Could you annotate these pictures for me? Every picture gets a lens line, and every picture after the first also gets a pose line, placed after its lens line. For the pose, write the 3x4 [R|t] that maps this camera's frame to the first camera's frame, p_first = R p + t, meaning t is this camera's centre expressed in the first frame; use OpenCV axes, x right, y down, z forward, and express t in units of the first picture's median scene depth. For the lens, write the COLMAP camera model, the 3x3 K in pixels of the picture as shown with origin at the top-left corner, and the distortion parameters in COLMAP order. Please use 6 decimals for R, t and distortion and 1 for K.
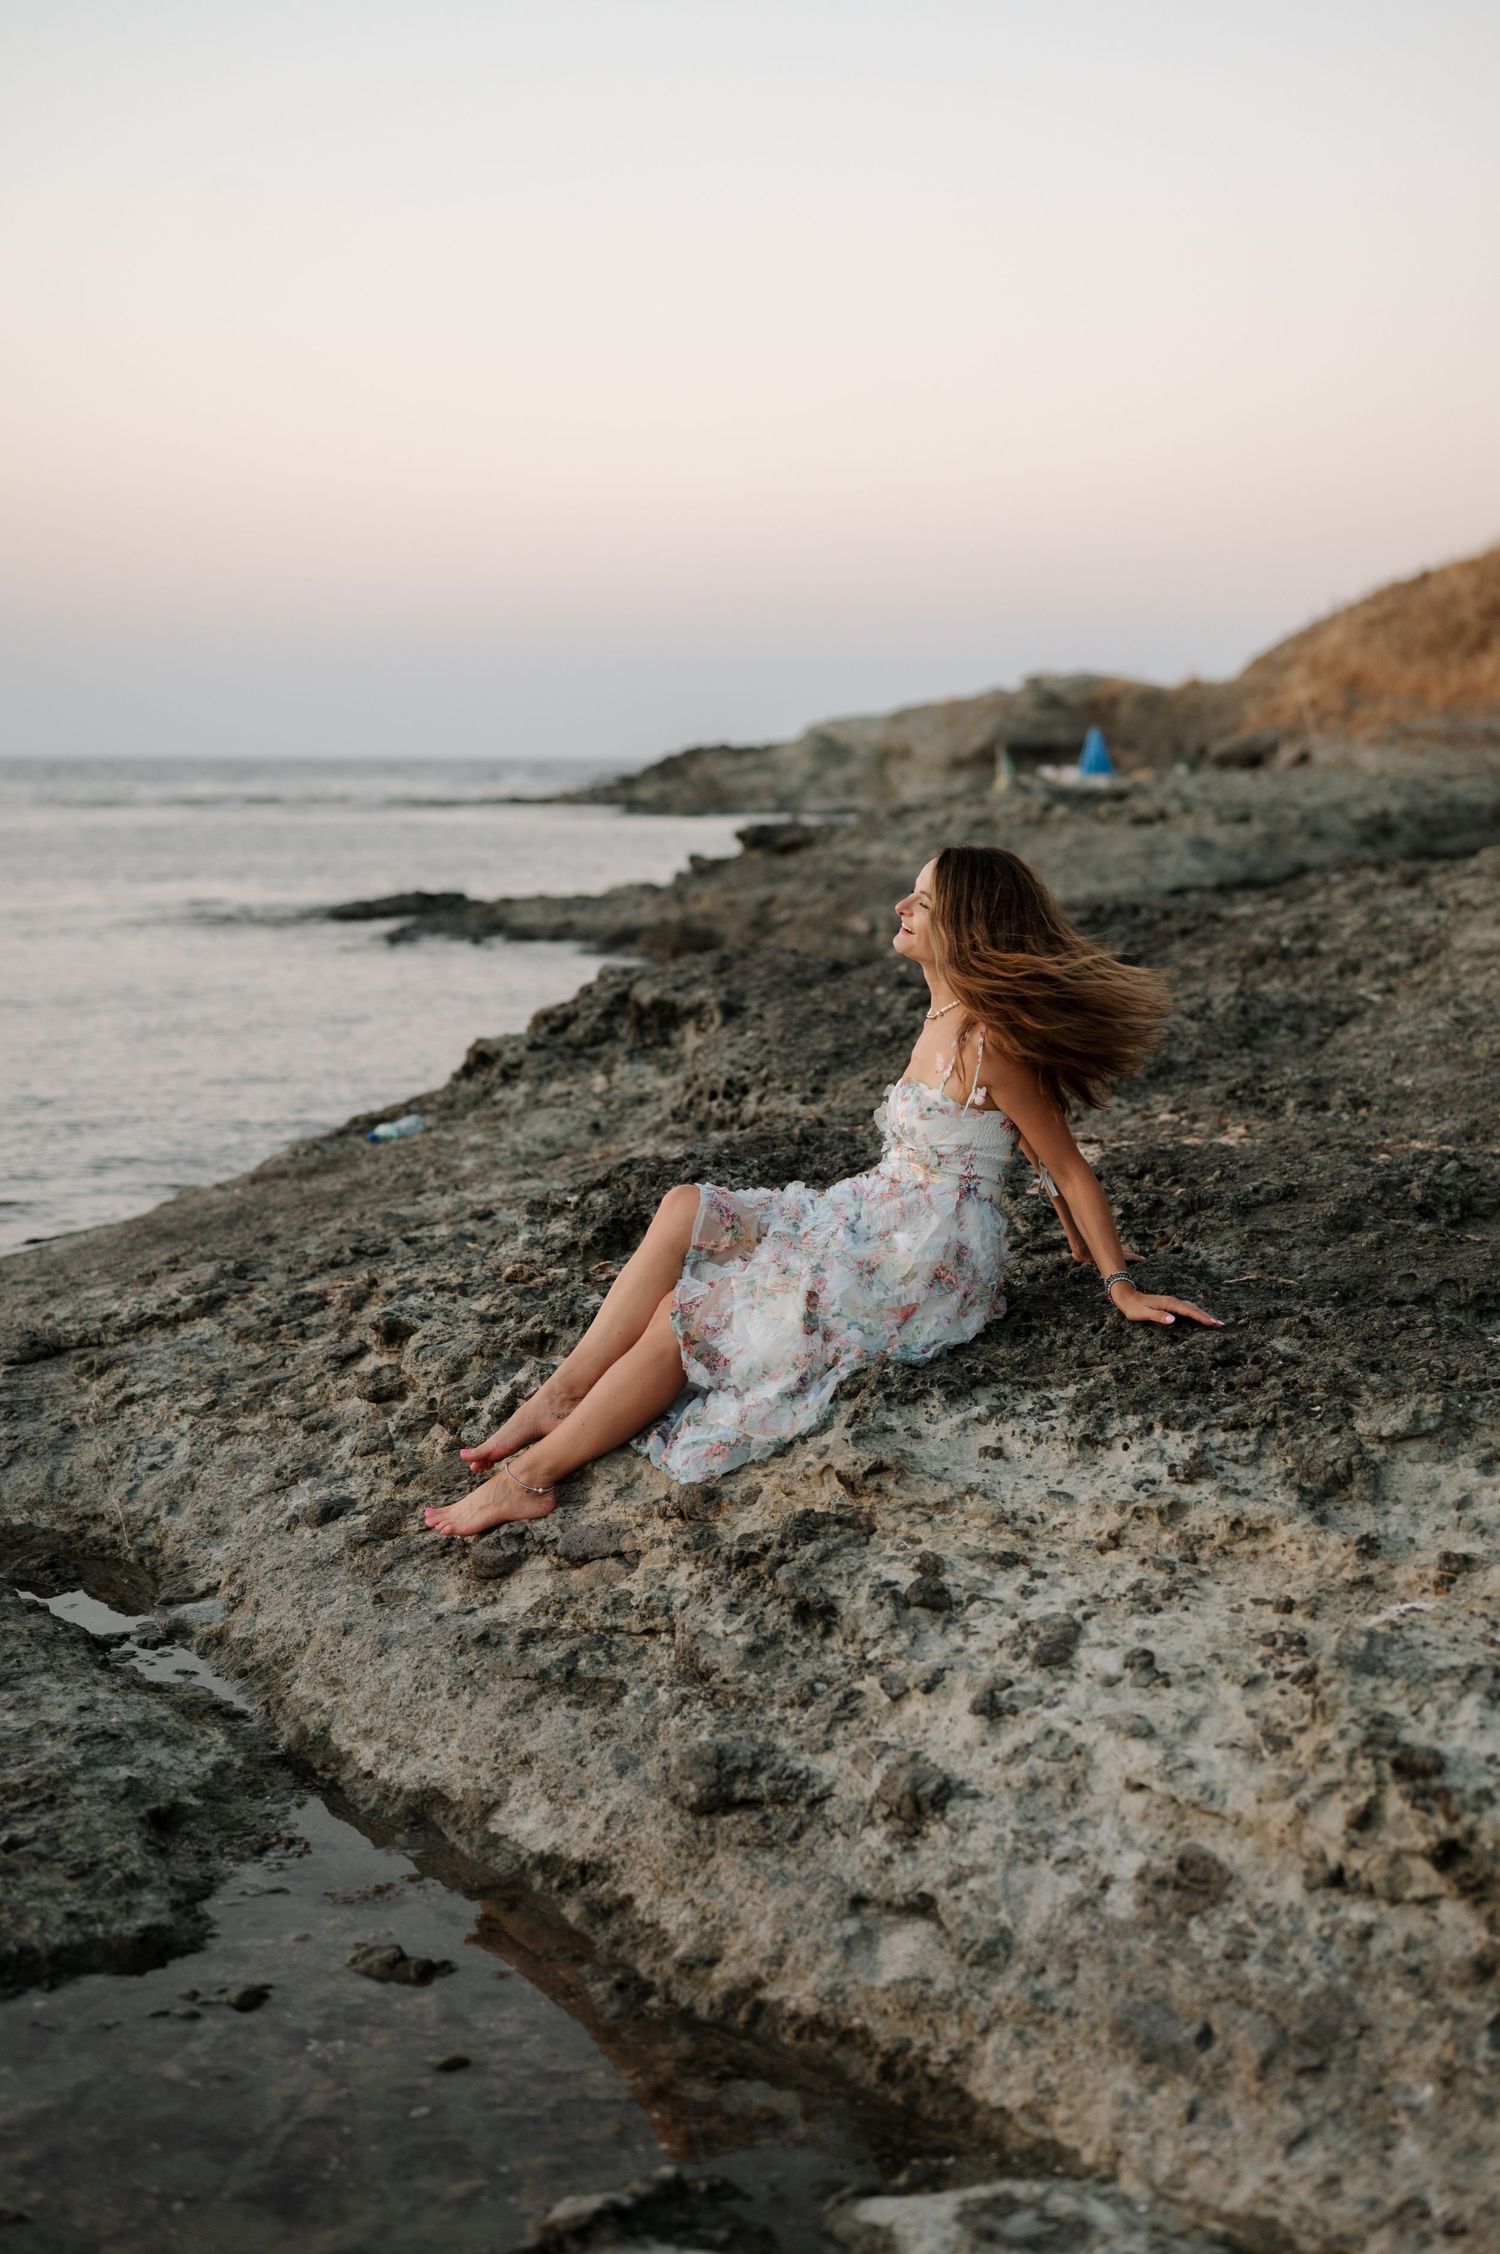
lens RADIAL K [[3709.0, 0, 750.0], [0, 3709.0, 1127.0], [0, 0, 1]] dist [0.034788, 0.076165]
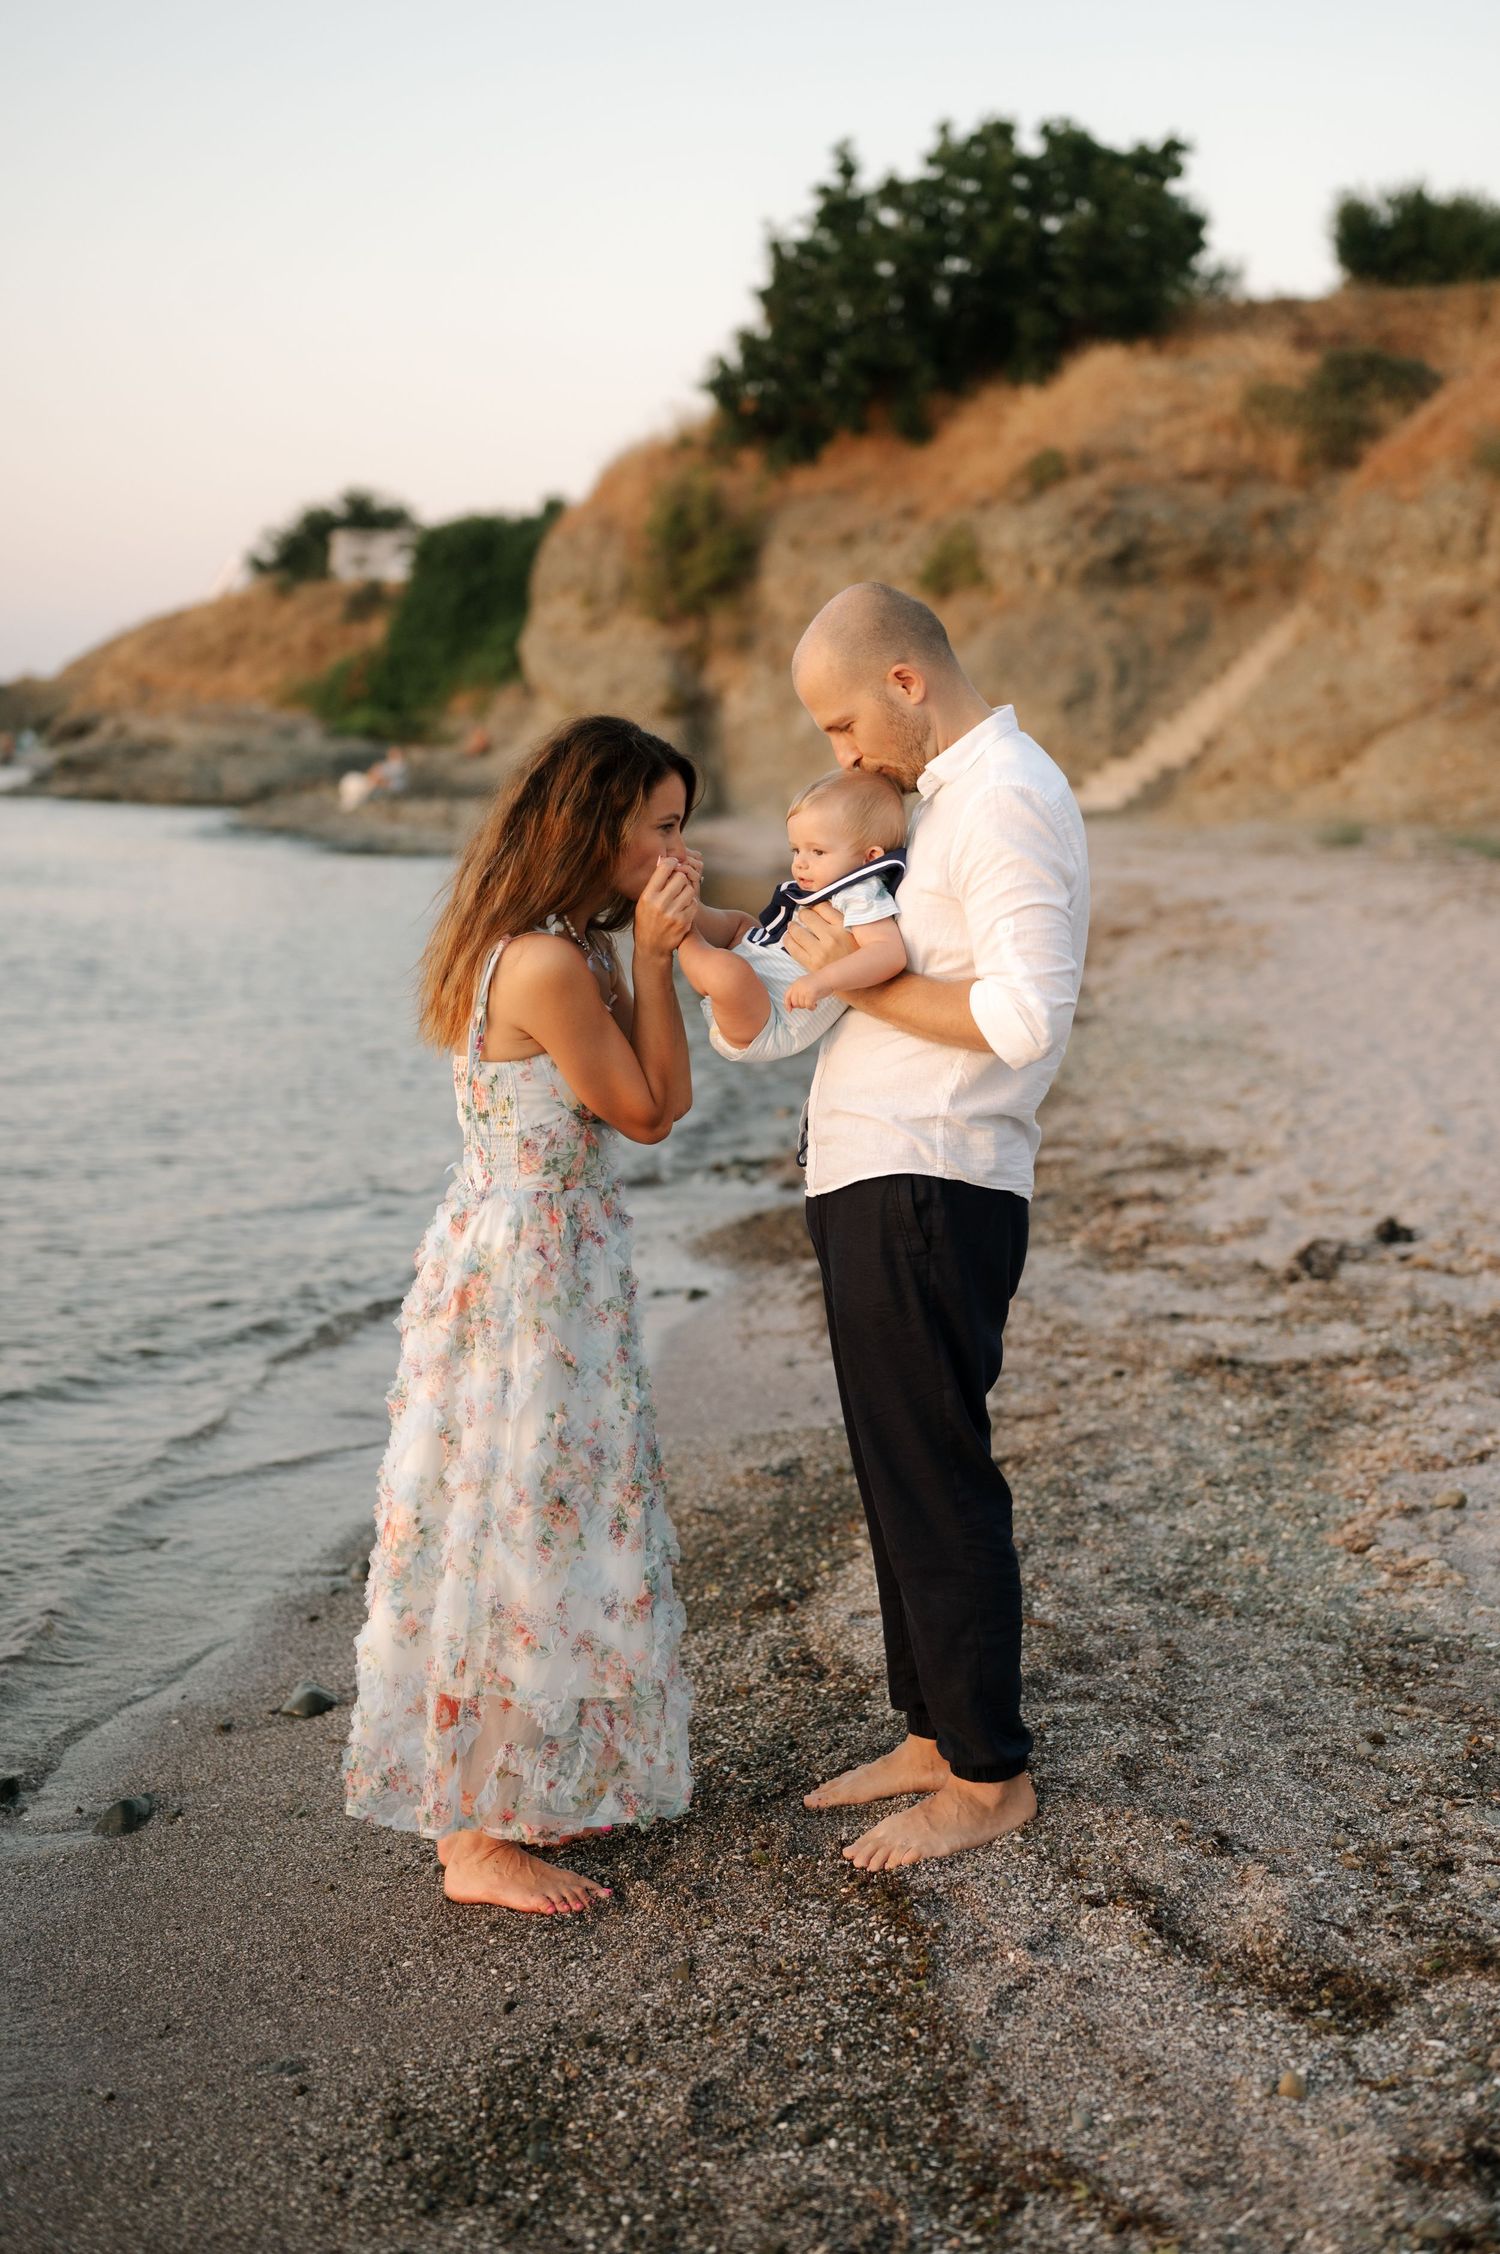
lens RADIAL K [[3361.1, 0, 750.0], [0, 3361.1, 1127.0], [0, 0, 1]] dist [0.002268, -0.068237]
pose [[0.921861, -0.033159, 0.386099, -1.139994], [0.025655, 0.999369, 0.024573, 0.286879], [-0.386670, -0.012748, 0.922130, -2.955577]]
